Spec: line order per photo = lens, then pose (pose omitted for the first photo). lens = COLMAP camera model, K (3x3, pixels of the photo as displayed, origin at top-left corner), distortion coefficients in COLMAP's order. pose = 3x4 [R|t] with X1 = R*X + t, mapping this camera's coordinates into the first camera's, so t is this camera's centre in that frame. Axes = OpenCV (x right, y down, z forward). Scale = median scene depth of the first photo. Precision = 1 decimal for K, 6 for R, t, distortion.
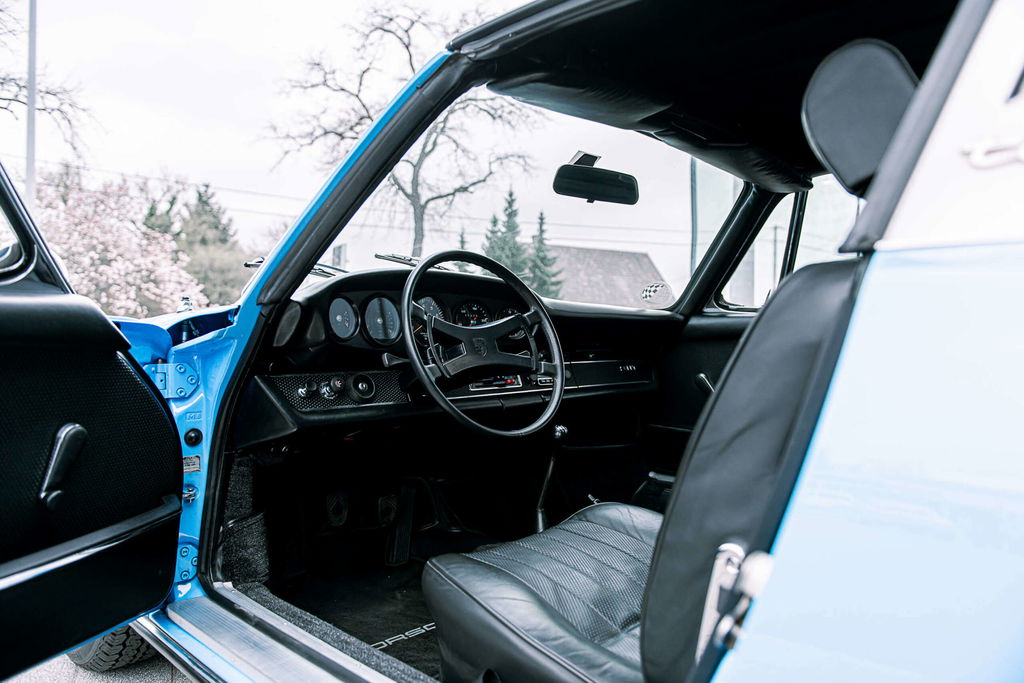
lens RADIAL K [[694.8, 0, 512.0], [0, 694.8, 341.5], [0, 0, 1]] dist [-0.010933, -0.002869]
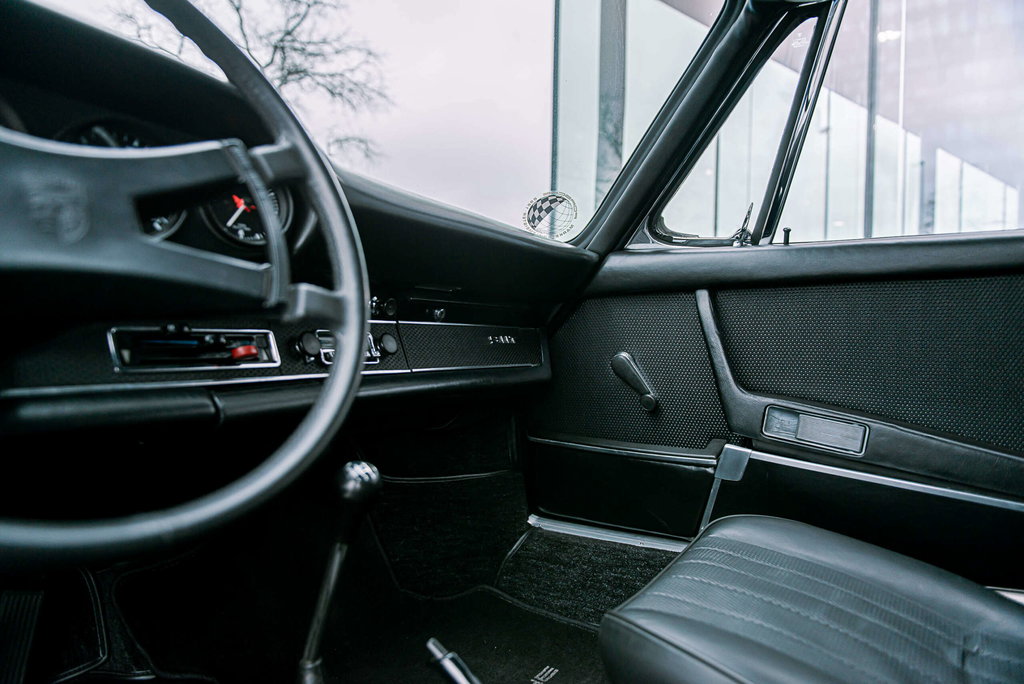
lens RADIAL K [[694.8, 0, 512.0], [0, 694.8, 342.0], [0, 0, 1]] dist [-0.010933, -0.002869]
pose [[0.973892, 0.018225, 0.226277, 0.046279], [-0.019528, 0.999803, 0.003522, 0.036774], [-0.226169, -0.007849, 0.974057, 0.439906]]
